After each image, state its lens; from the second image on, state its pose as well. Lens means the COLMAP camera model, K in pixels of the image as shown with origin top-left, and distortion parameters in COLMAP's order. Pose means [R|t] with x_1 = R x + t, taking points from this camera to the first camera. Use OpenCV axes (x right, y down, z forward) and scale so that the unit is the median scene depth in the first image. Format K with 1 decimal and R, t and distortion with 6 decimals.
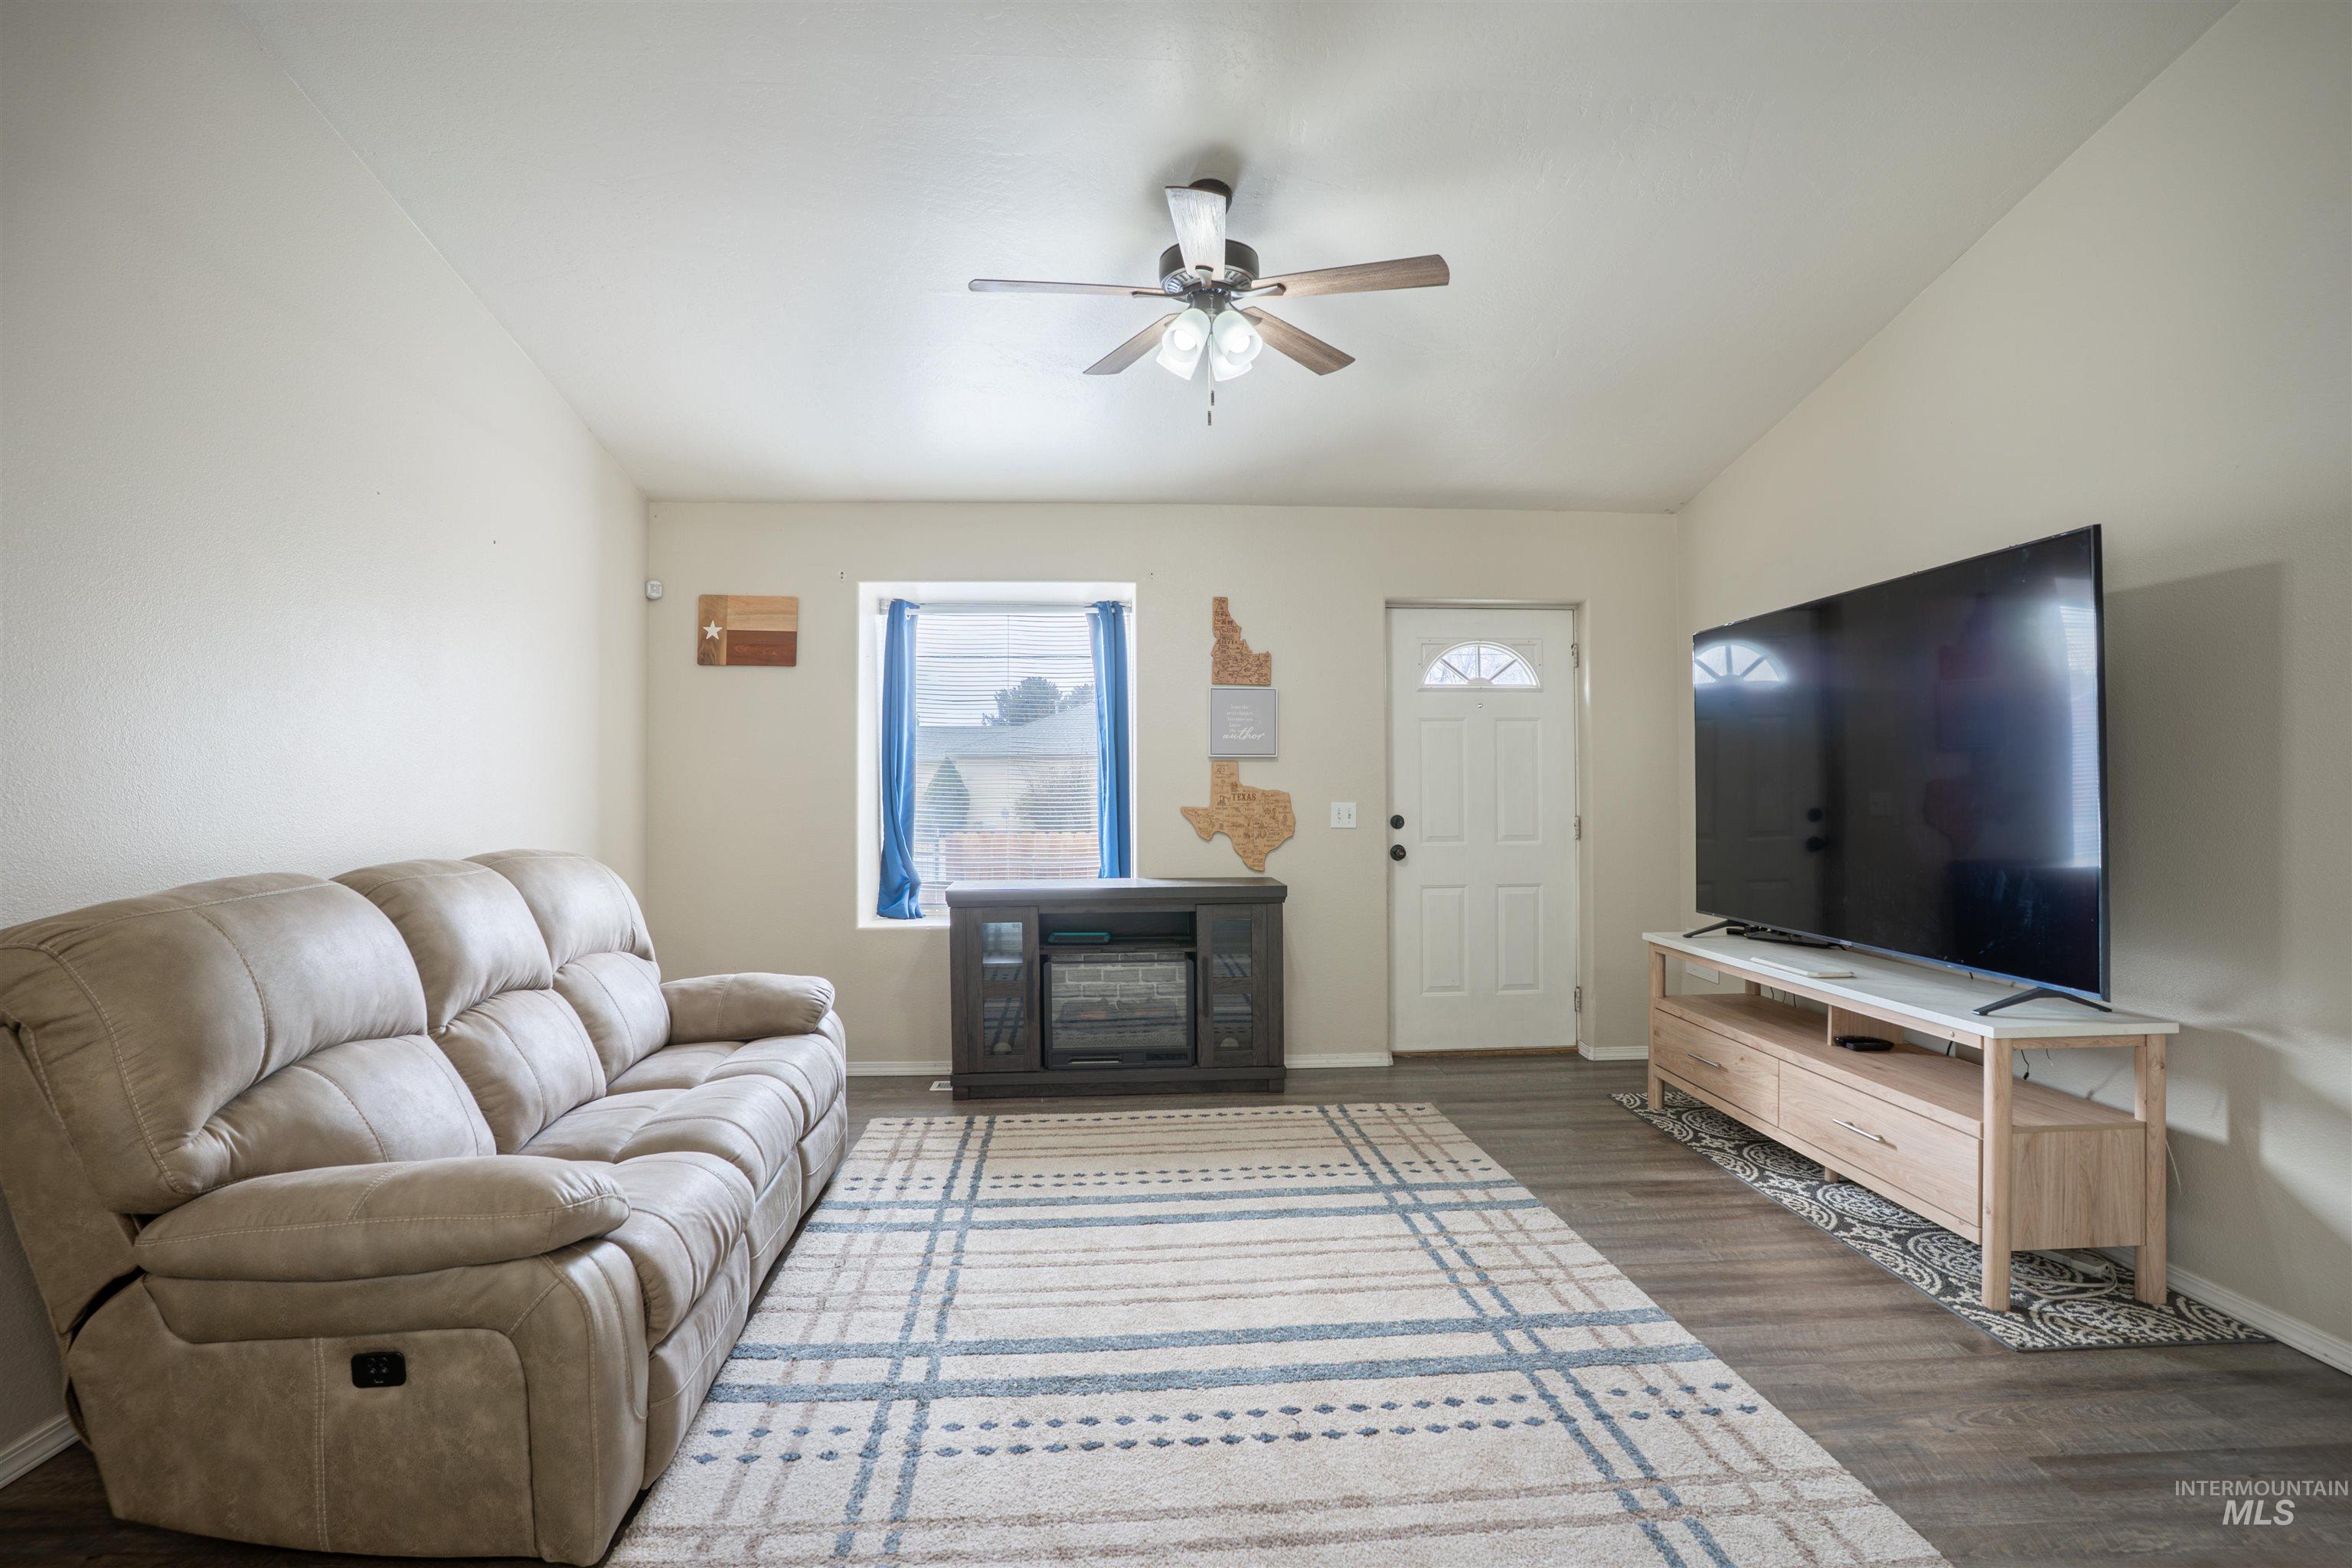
lens RADIAL K [[1164.9, 0, 1169.7], [0, 1164.9, 779.9], [0, 0, 1]] dist [-0.084312, 0.041583]
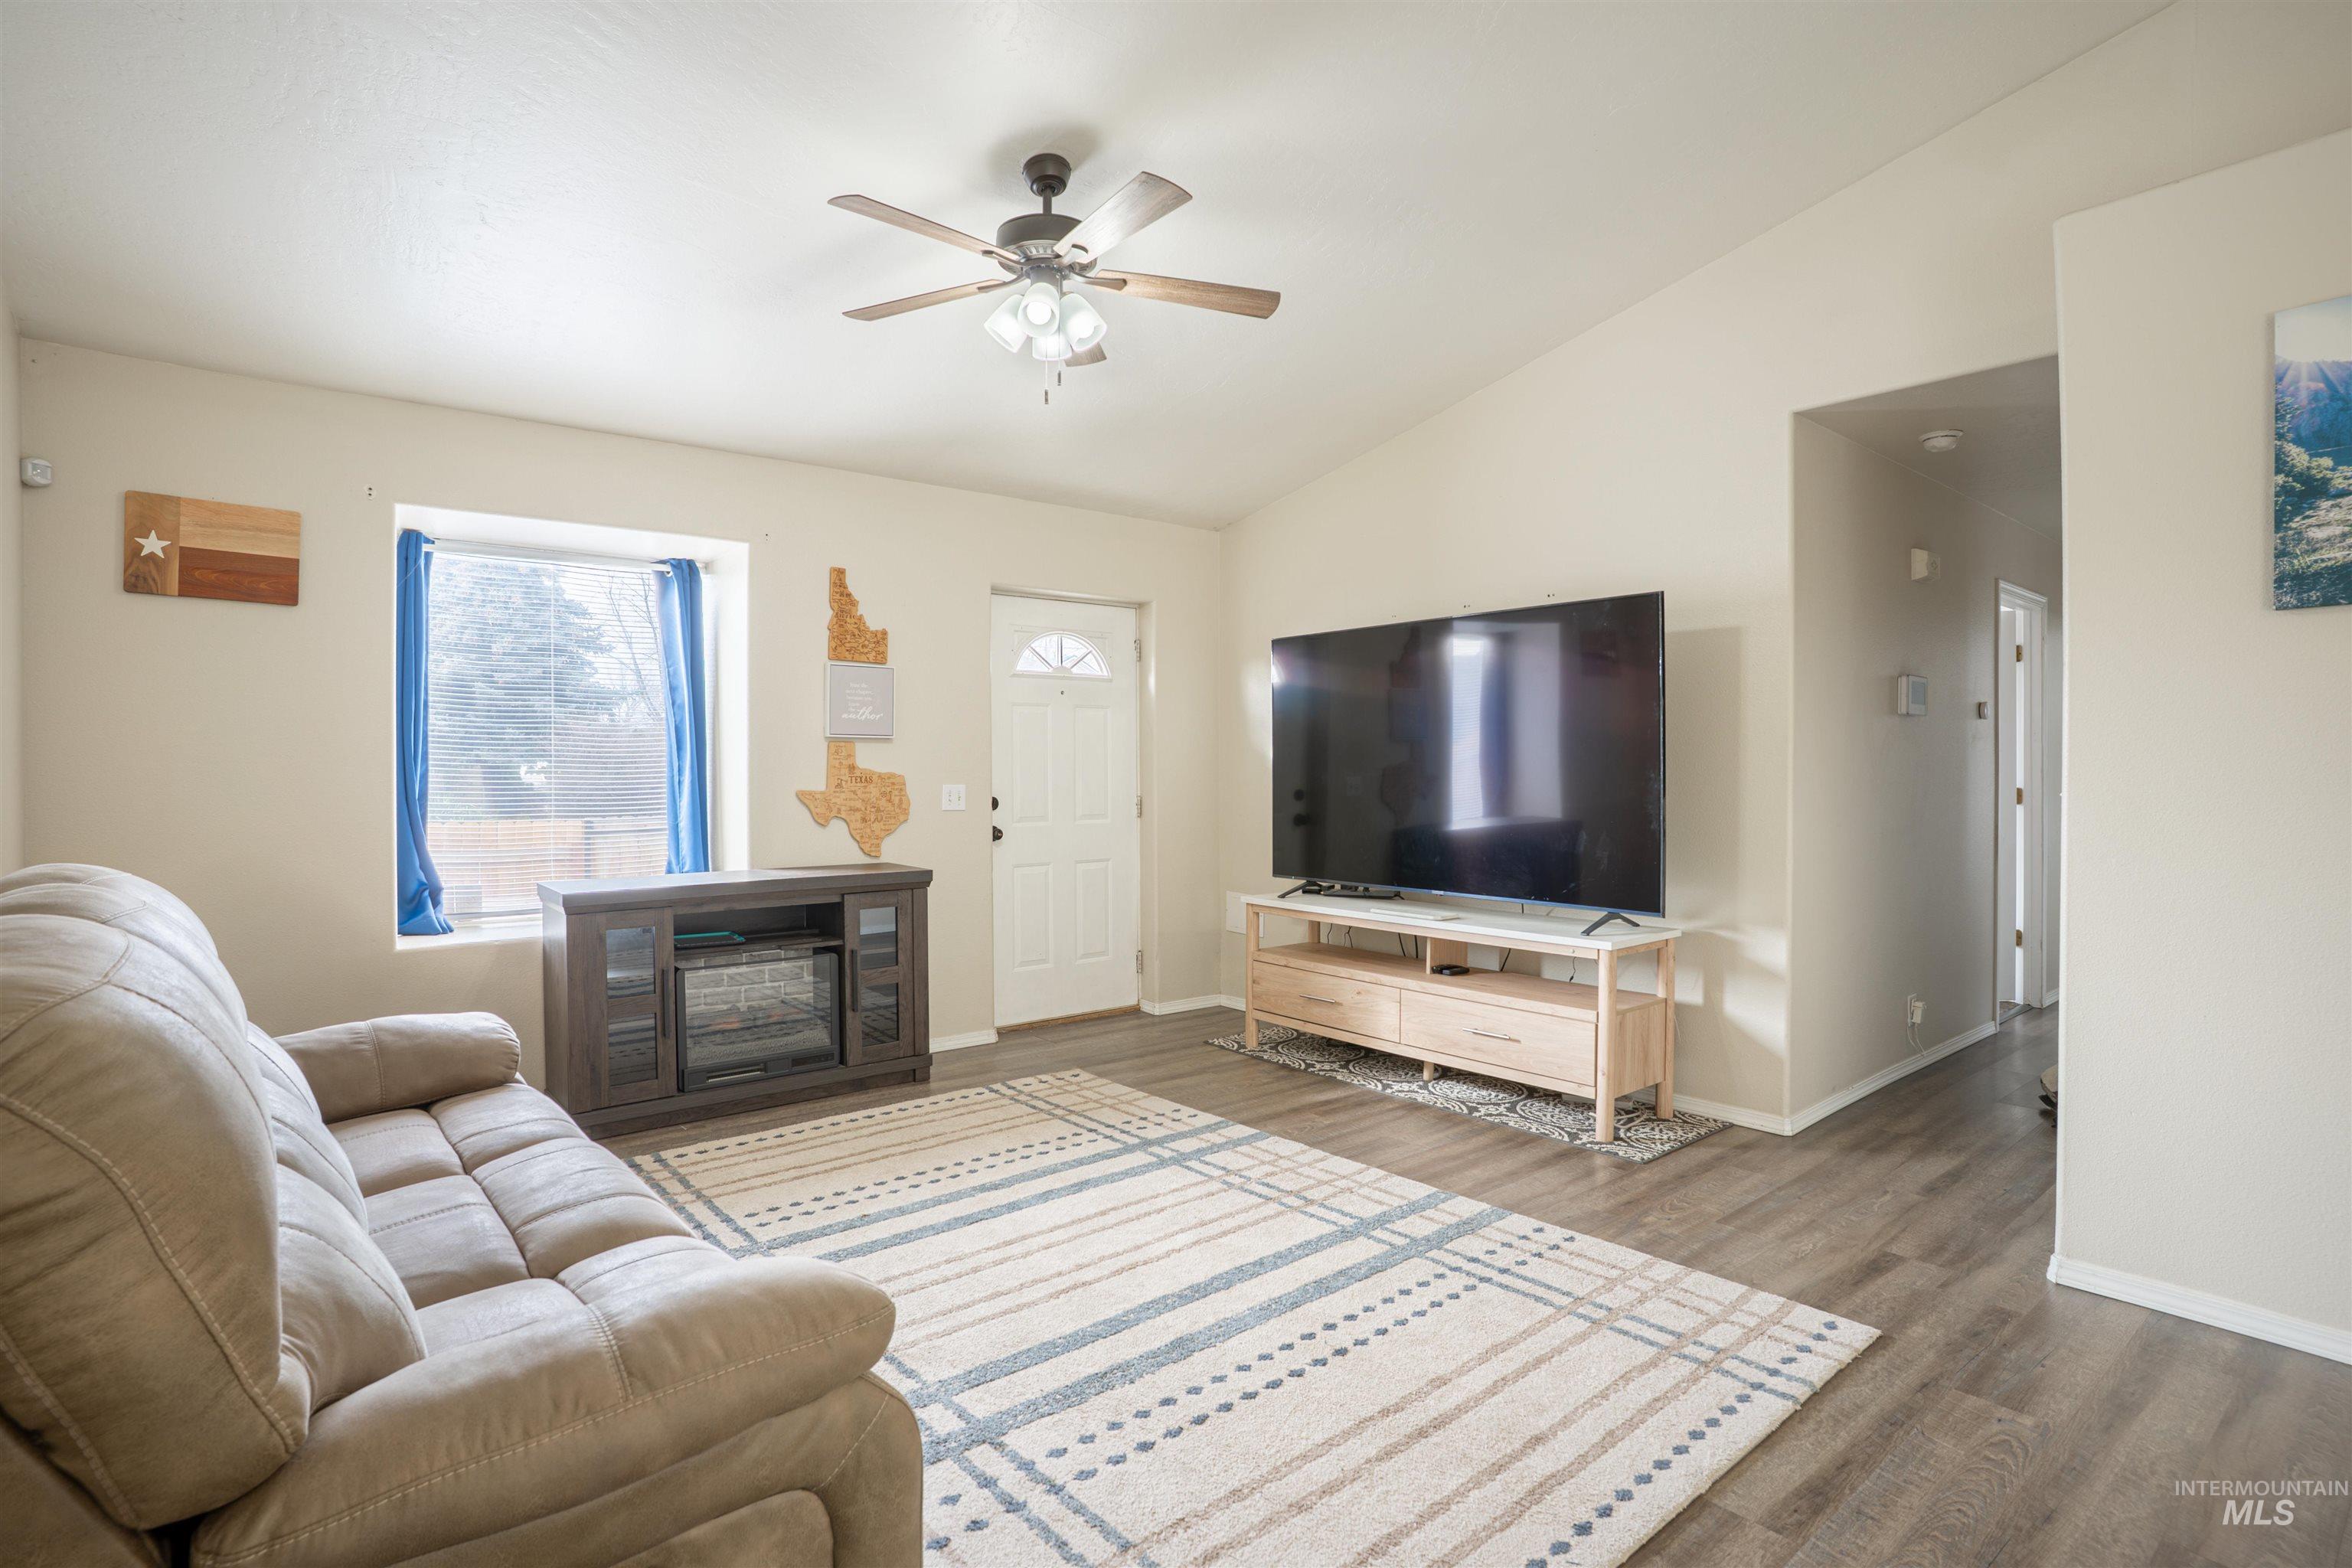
lens RADIAL K [[1164.9, 0, 1169.7], [0, 1164.9, 779.9], [0, 0, 1]] dist [-0.084312, 0.041583]
pose [[0.811767, -0.003545, 0.583970, -0.364665], [-0.005852, 0.999882, 0.014204, -0.000059], [-0.583952, -0.014948, 0.811651, 0.105393]]
